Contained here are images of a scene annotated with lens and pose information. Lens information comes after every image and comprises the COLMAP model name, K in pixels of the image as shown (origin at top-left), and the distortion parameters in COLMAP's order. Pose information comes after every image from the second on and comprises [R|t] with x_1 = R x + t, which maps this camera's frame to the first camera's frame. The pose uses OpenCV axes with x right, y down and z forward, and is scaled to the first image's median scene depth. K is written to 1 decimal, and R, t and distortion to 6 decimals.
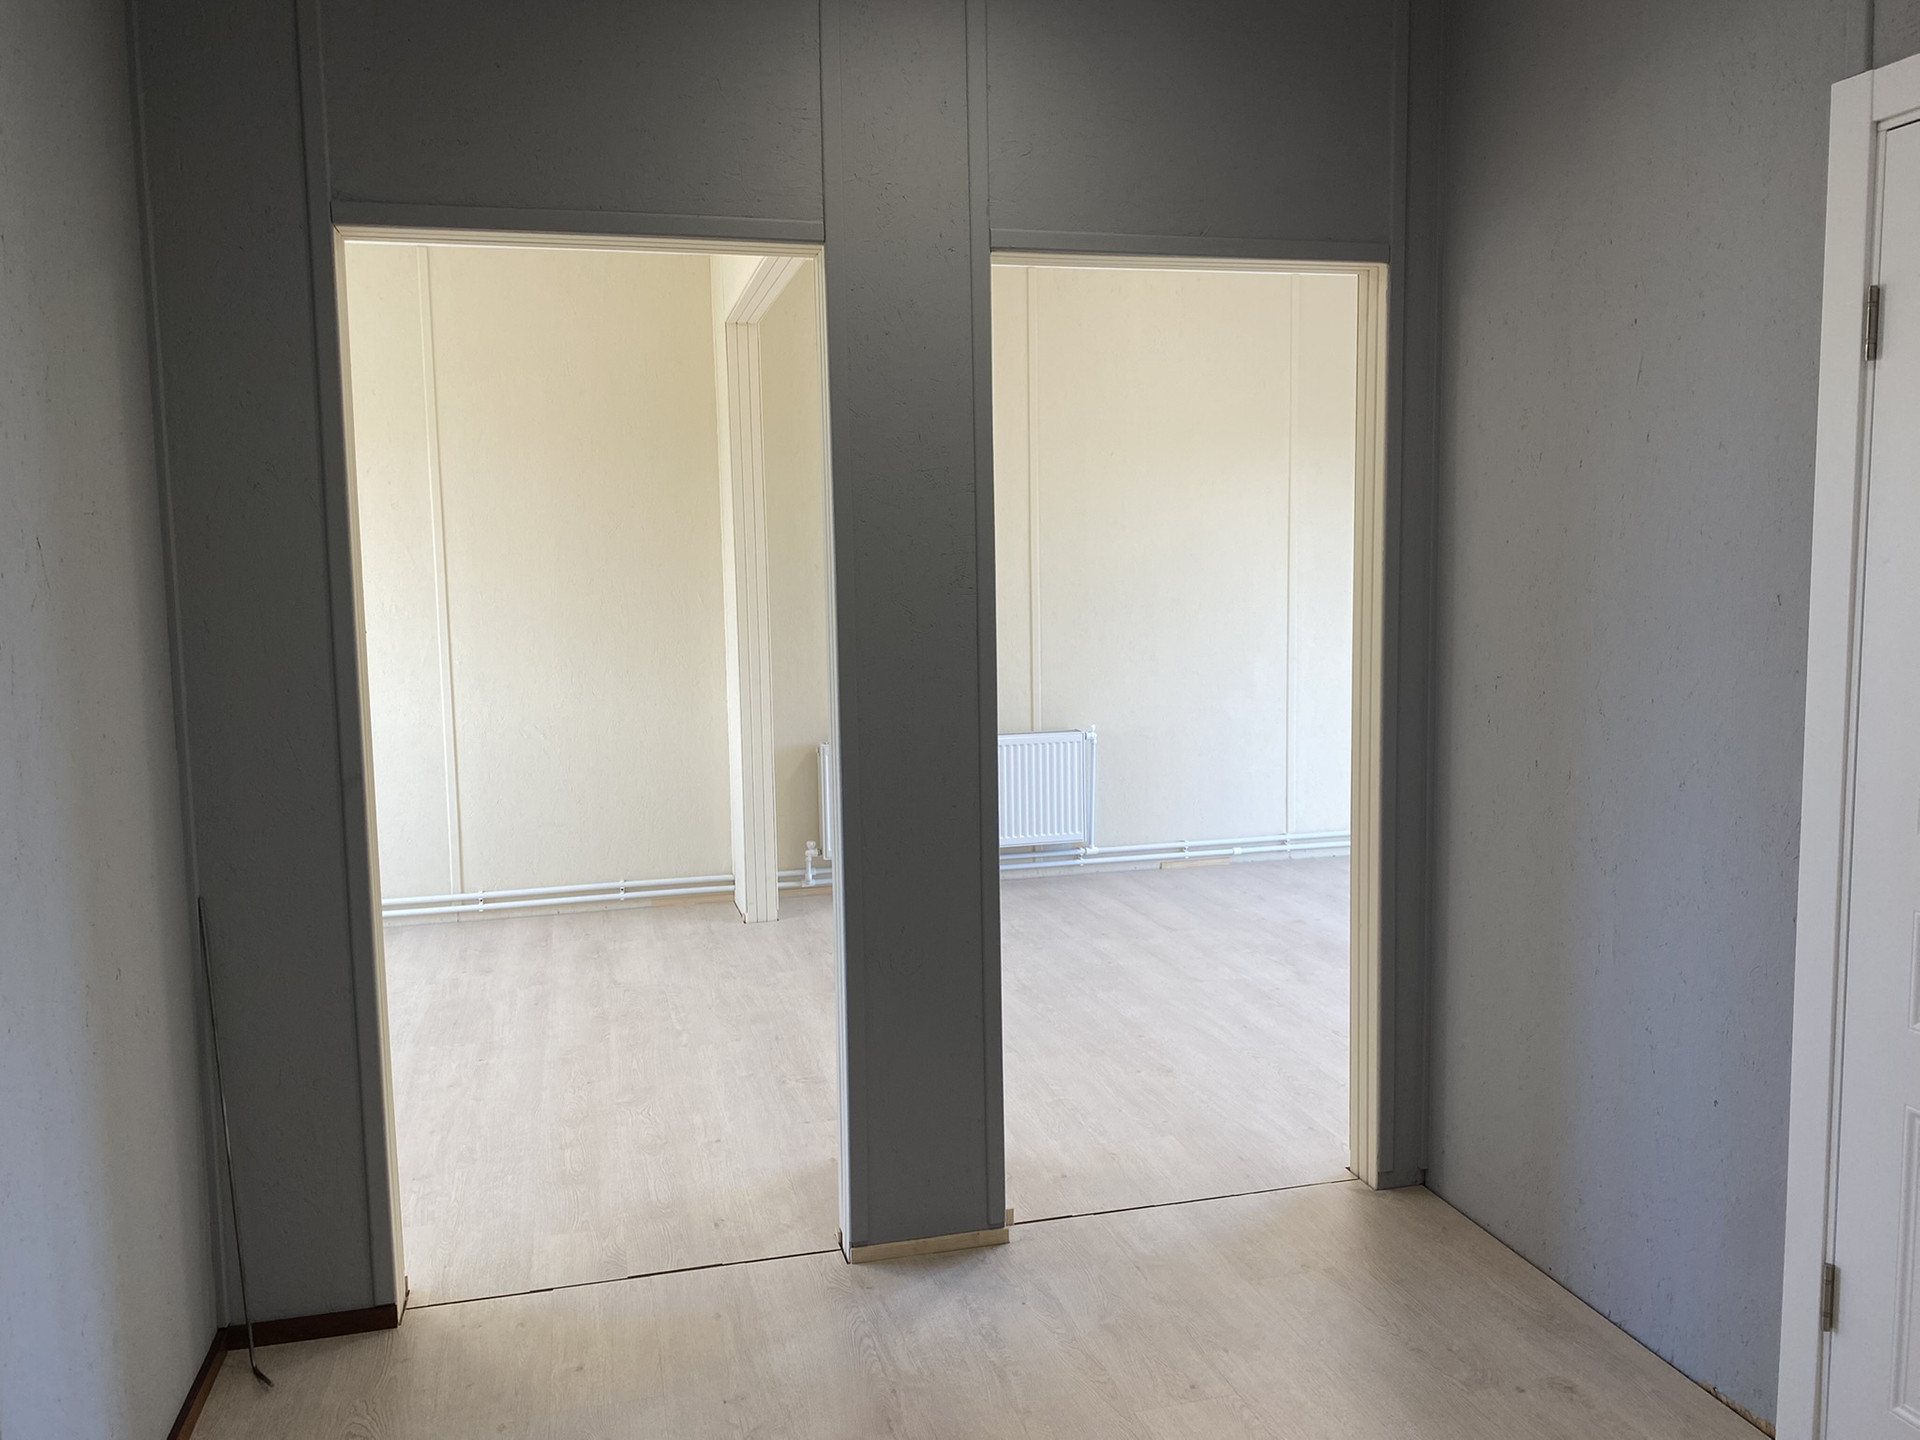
lens RADIAL K [[1457.8, 0, 963.2], [0, 1457.8, 712.6], [0, 0, 1]] dist [0.070796, -0.002767]
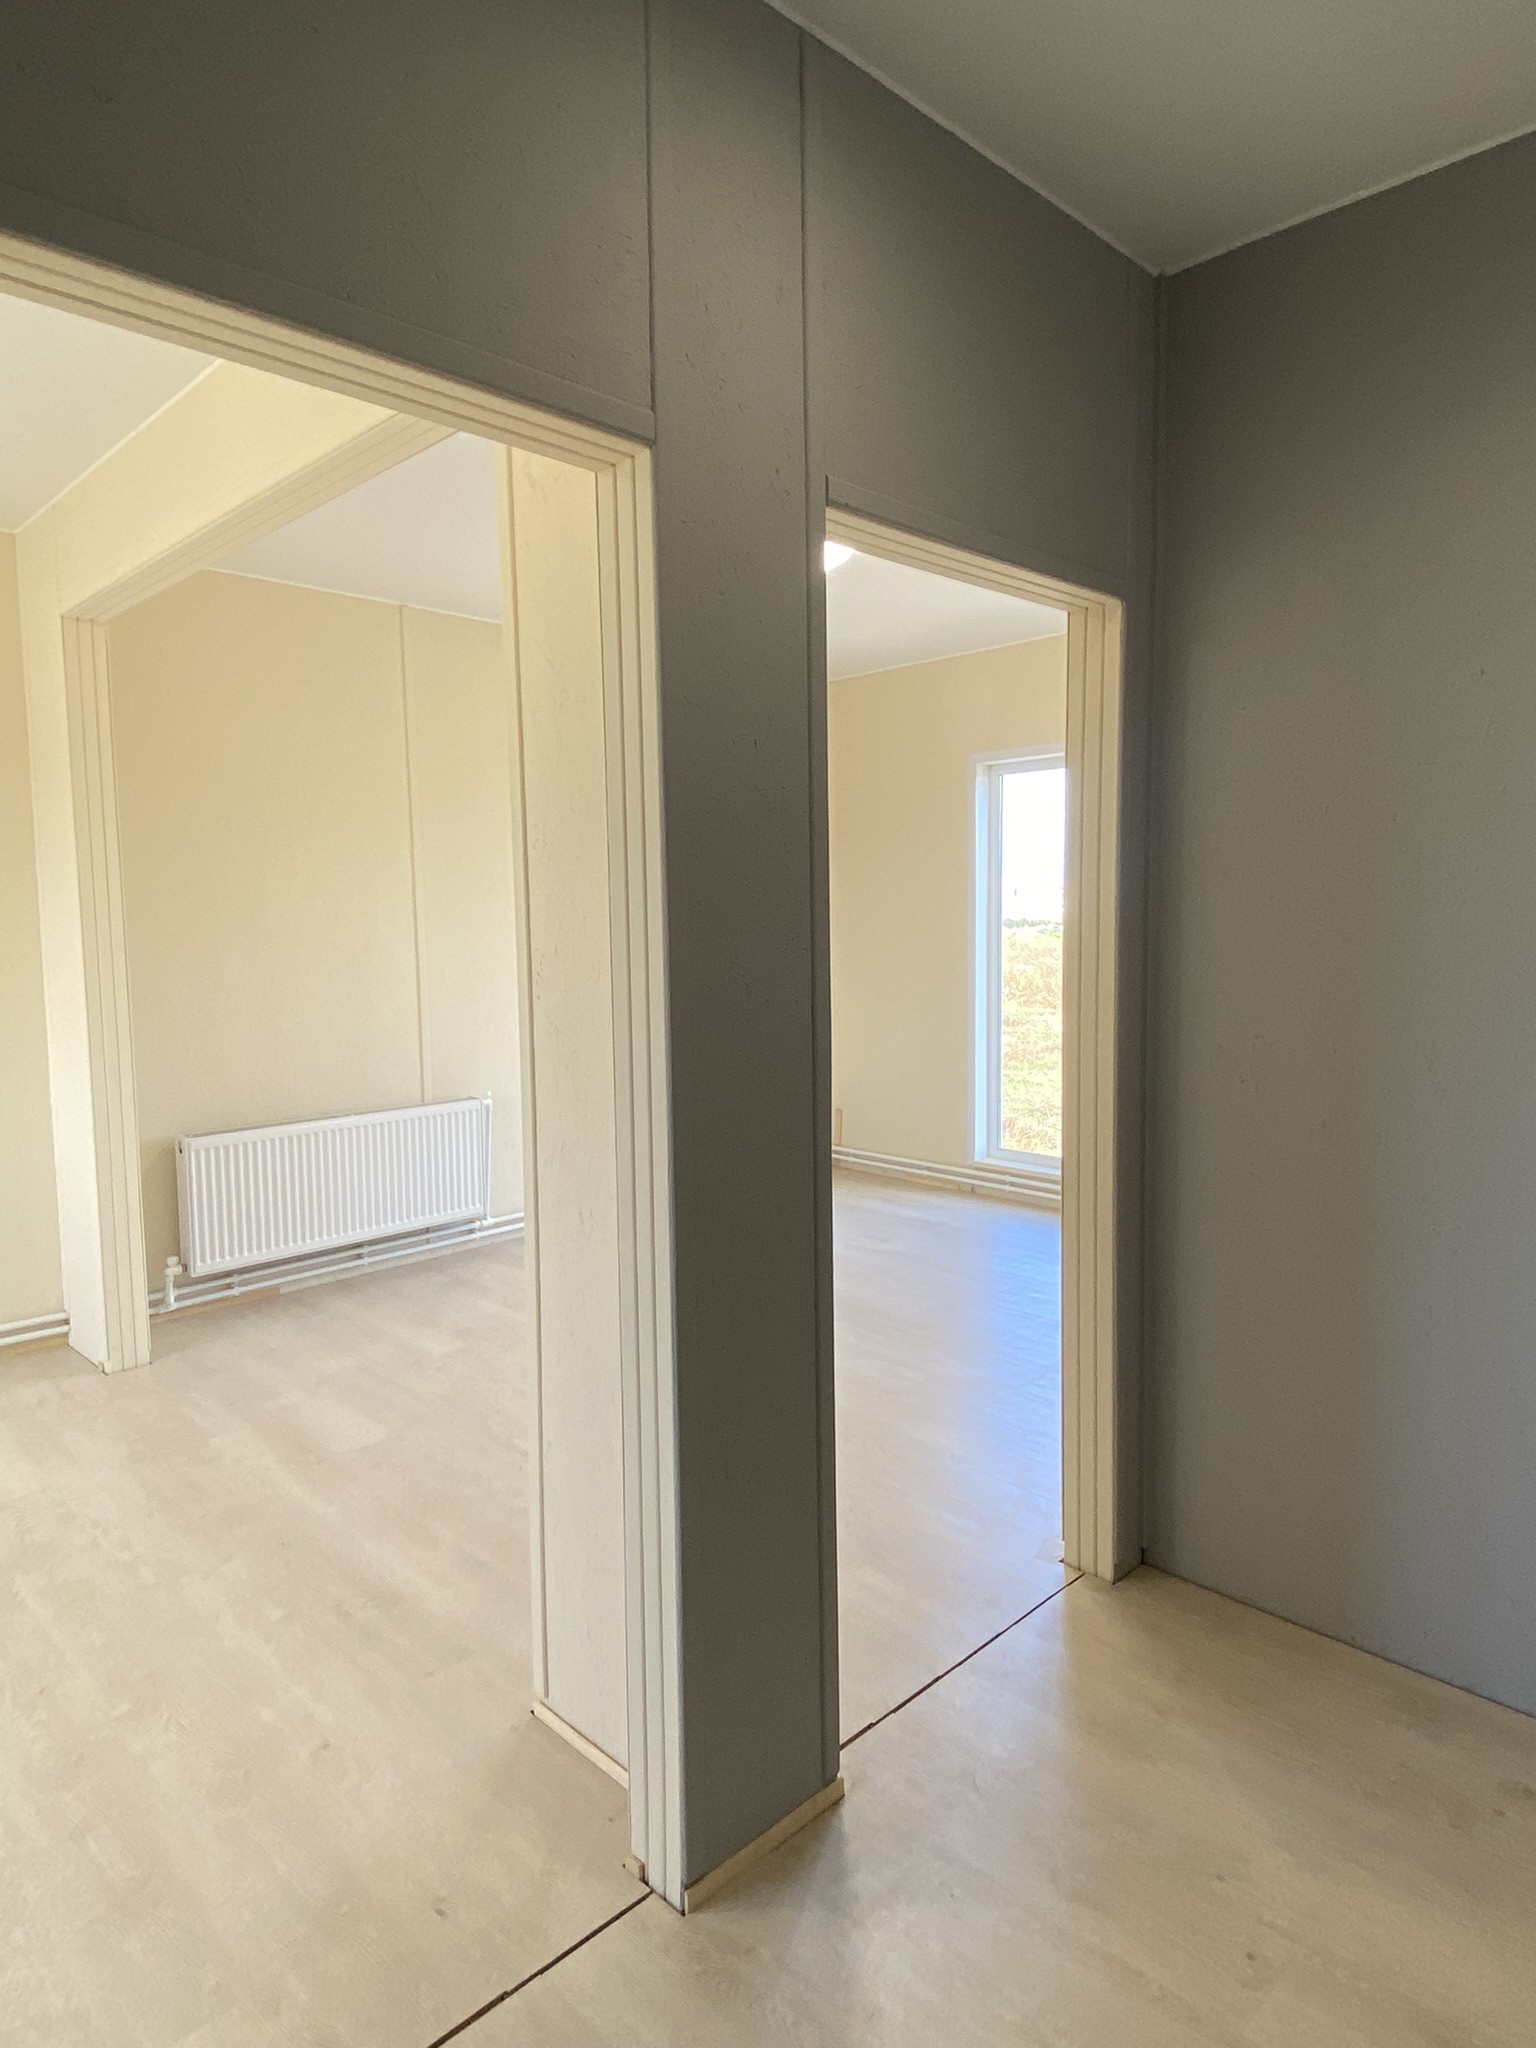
lens RADIAL K [[1235.9, 0, 765.1], [0, 1235.9, 1030.3], [0, 0, 1]] dist [0.016966, -0.000009]
pose [[0.869609, -0.048654, 0.491339, -0.151870], [0.055412, 0.998463, 0.000799, -0.022484], [-0.490623, 0.026532, 0.870968, 0.215352]]
